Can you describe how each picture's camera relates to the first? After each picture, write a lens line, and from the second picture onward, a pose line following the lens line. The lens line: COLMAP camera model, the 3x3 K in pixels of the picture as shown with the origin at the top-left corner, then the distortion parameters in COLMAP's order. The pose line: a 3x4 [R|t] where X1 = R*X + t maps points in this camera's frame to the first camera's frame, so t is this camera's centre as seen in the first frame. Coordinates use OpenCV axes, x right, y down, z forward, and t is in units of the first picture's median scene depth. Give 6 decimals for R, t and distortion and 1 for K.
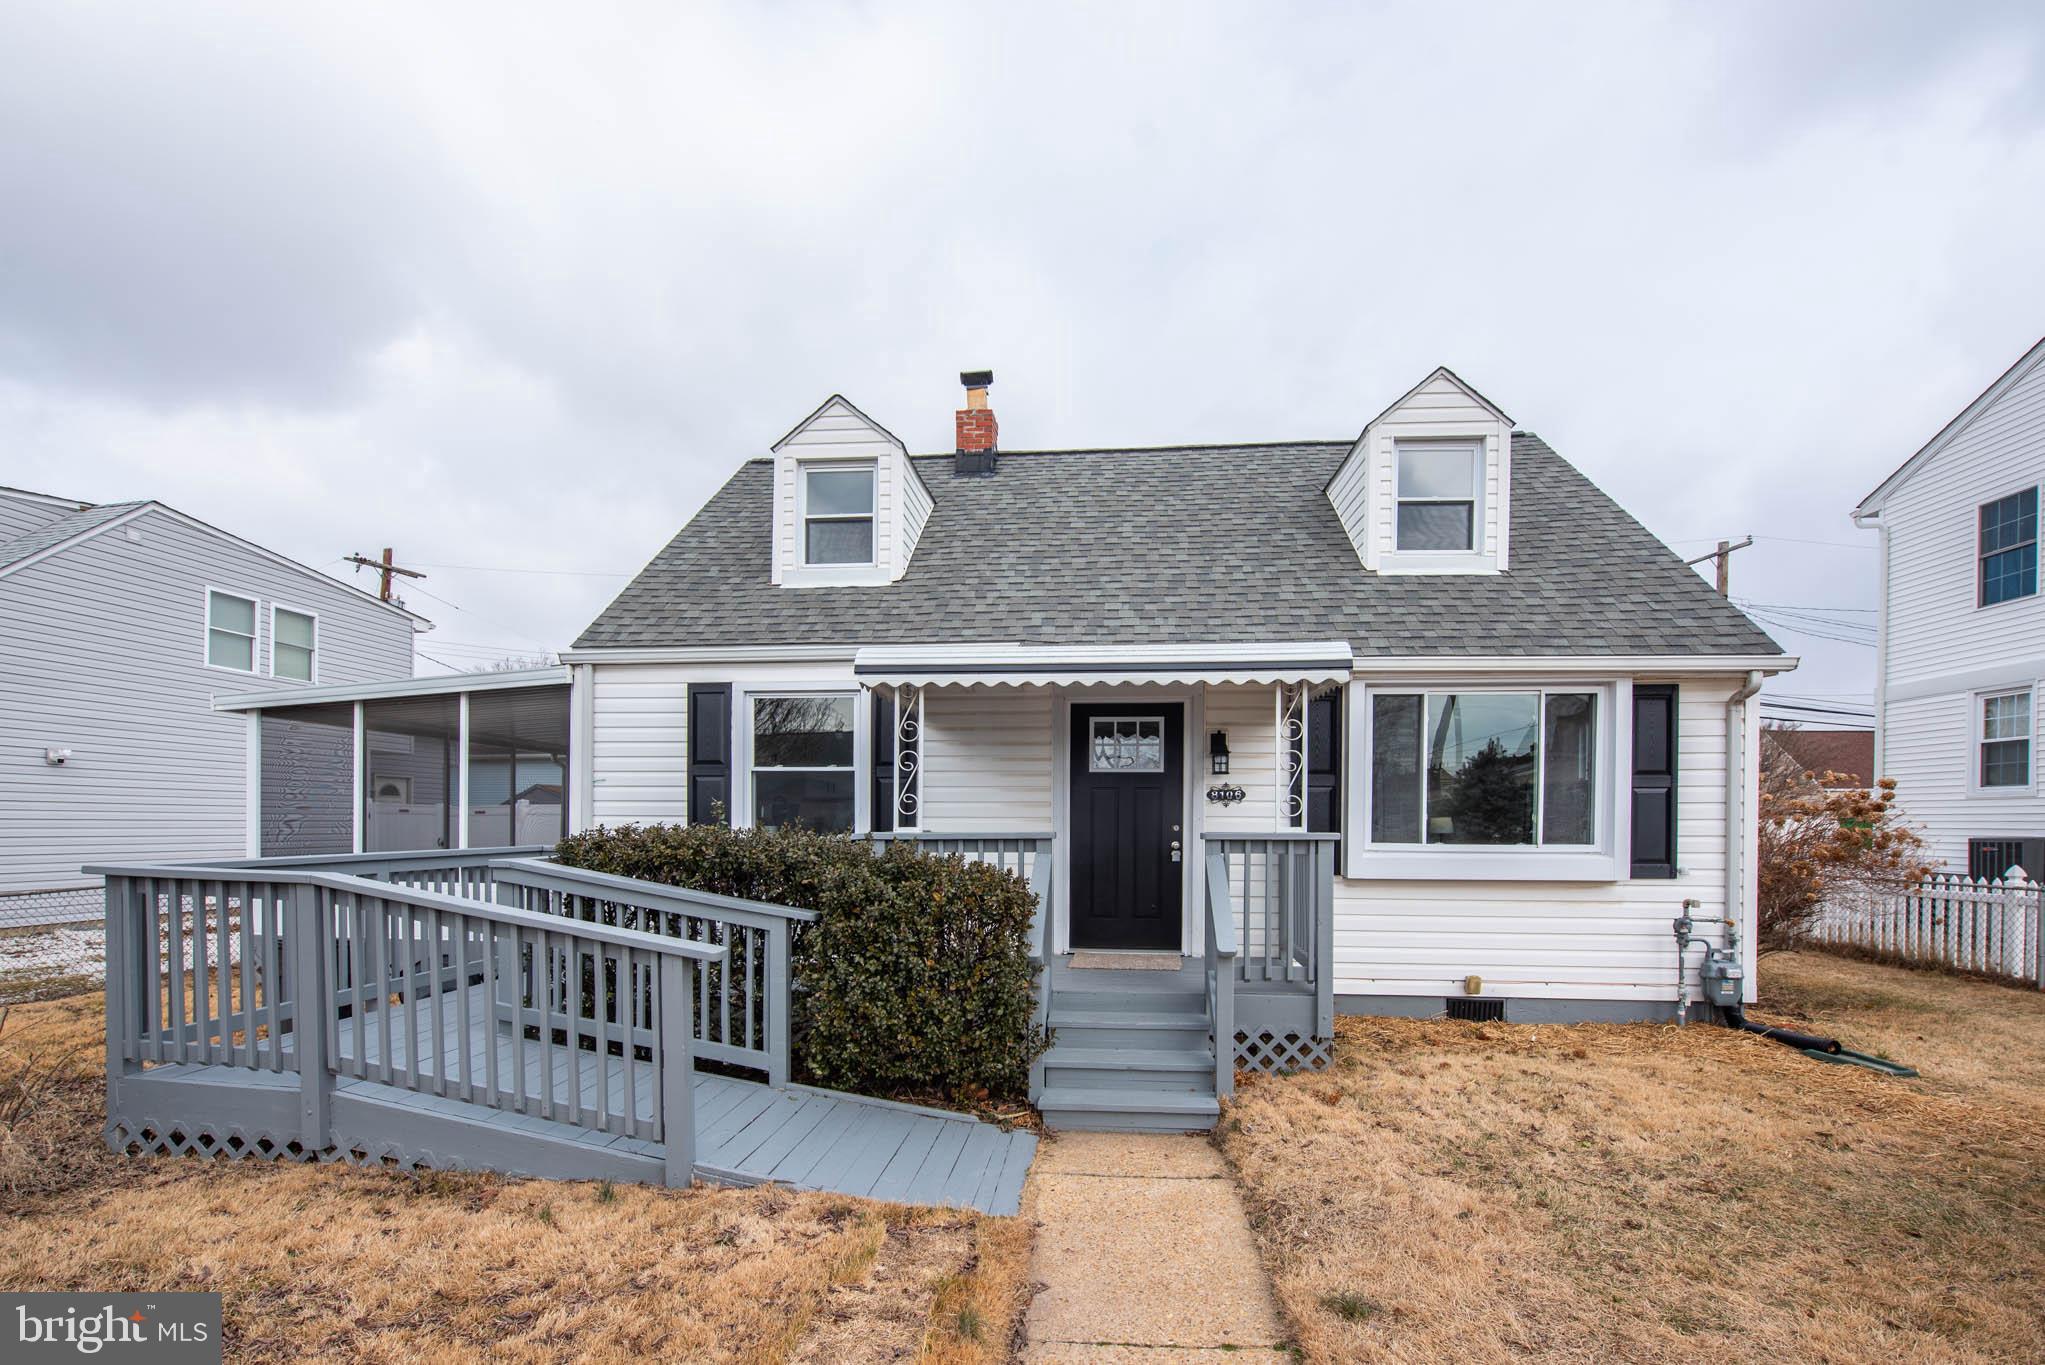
lens RADIAL K [[879.7, 0, 1035.5], [0, 879.7, 829.5], [0, 0, 1]] dist [0.000994, -0.000779]
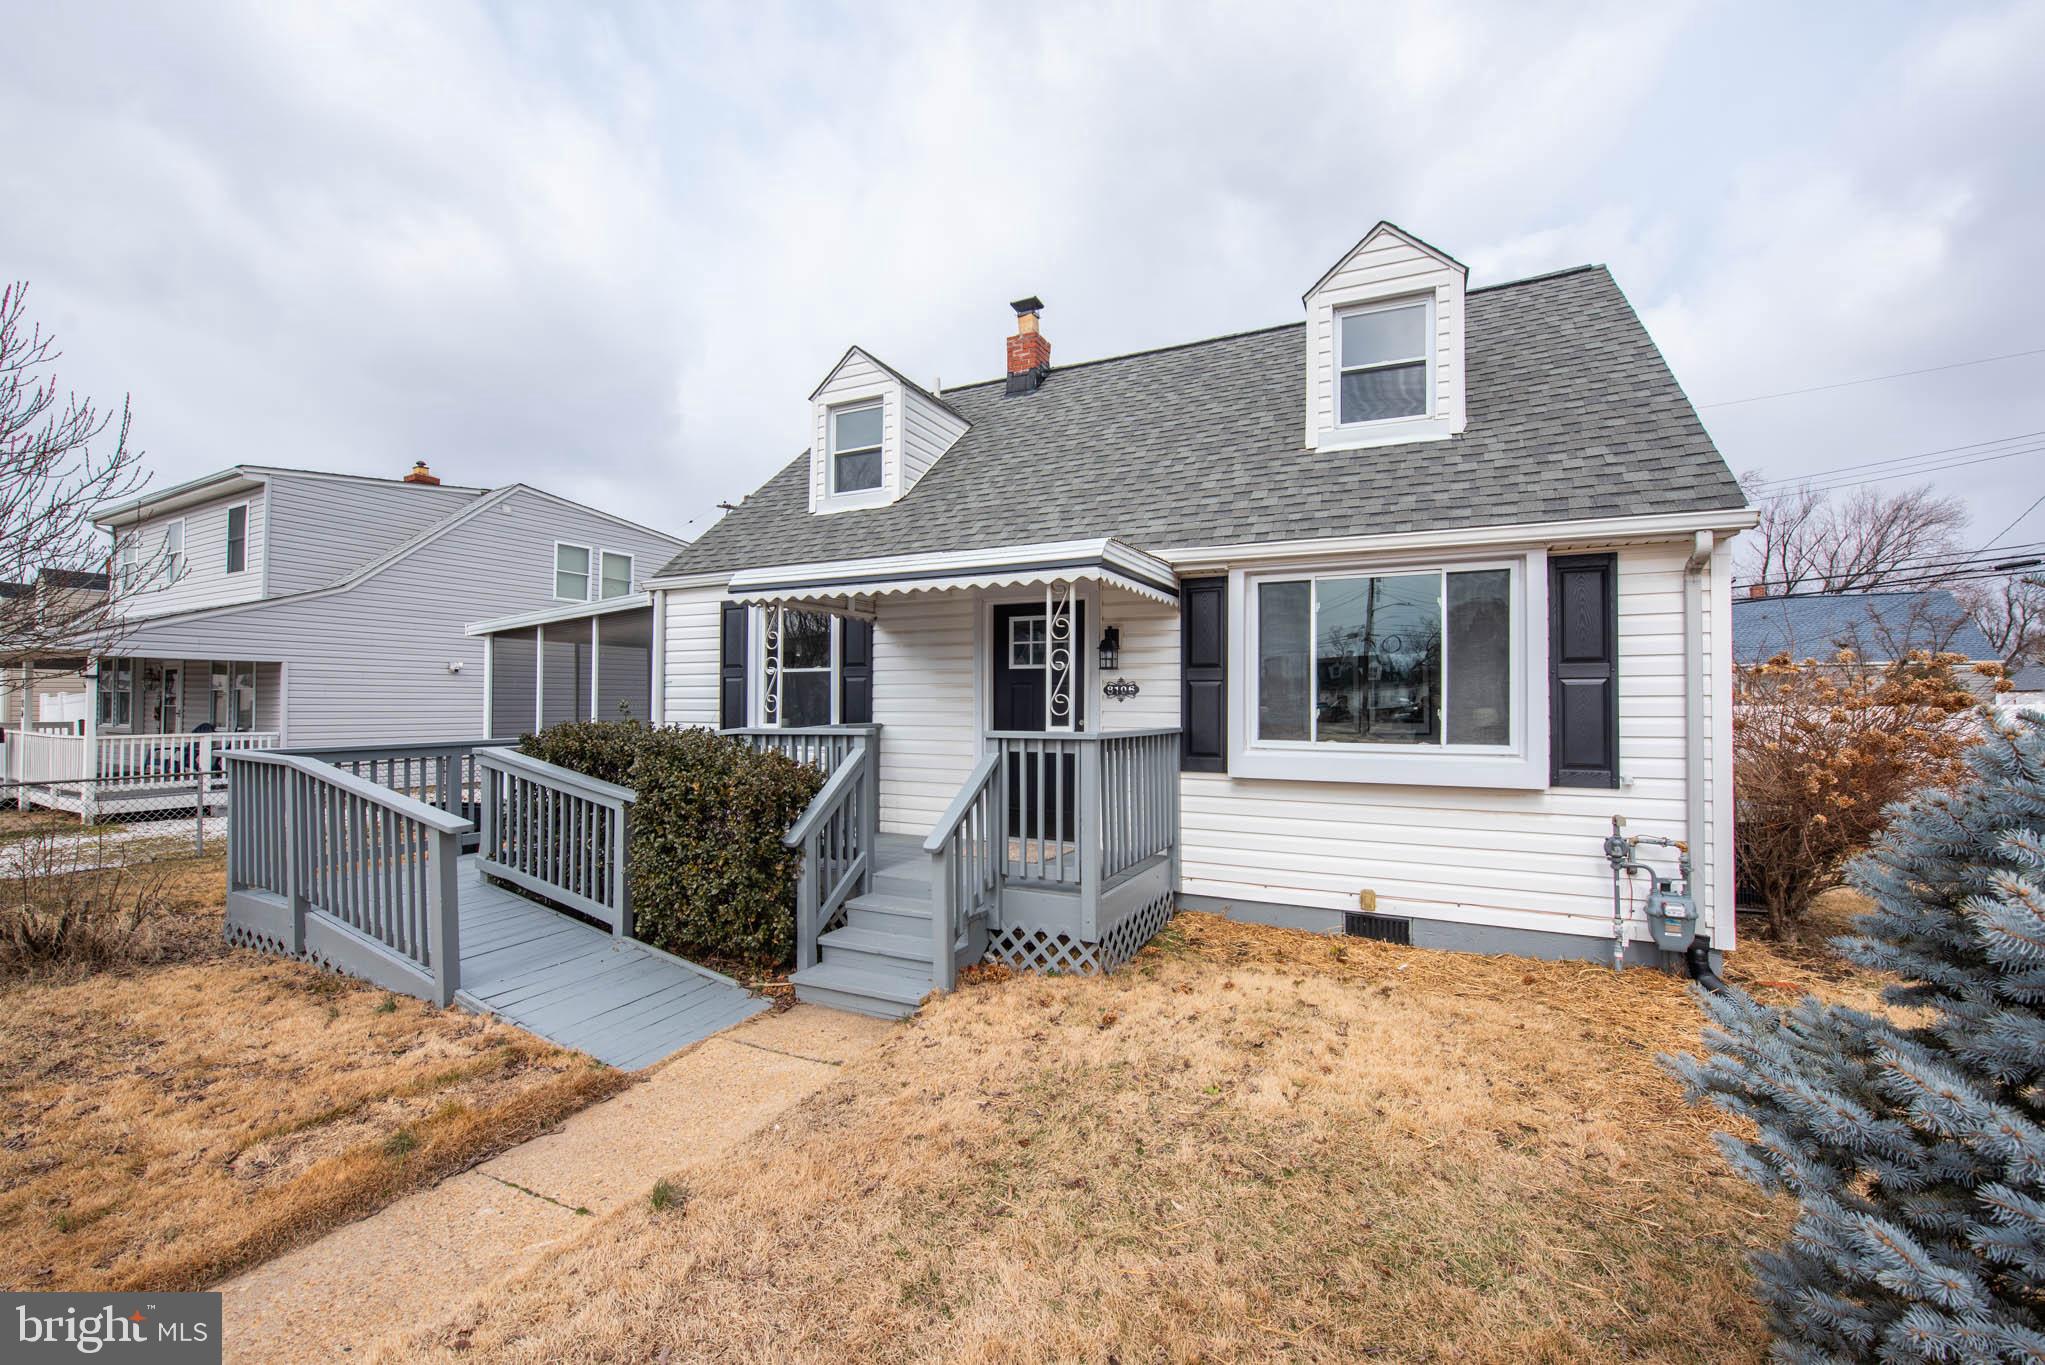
lens RADIAL K [[823.7, 0, 1025.1], [0, 823.7, 693.3], [0, 0, 1]] dist [-0.000695, 0.000058]
pose [[0.939626, -0.007584, -0.342119, 0.452584], [-0.000471, 0.999725, -0.023454, -0.014169], [0.342203, 0.022199, 0.939364, 0.085059]]
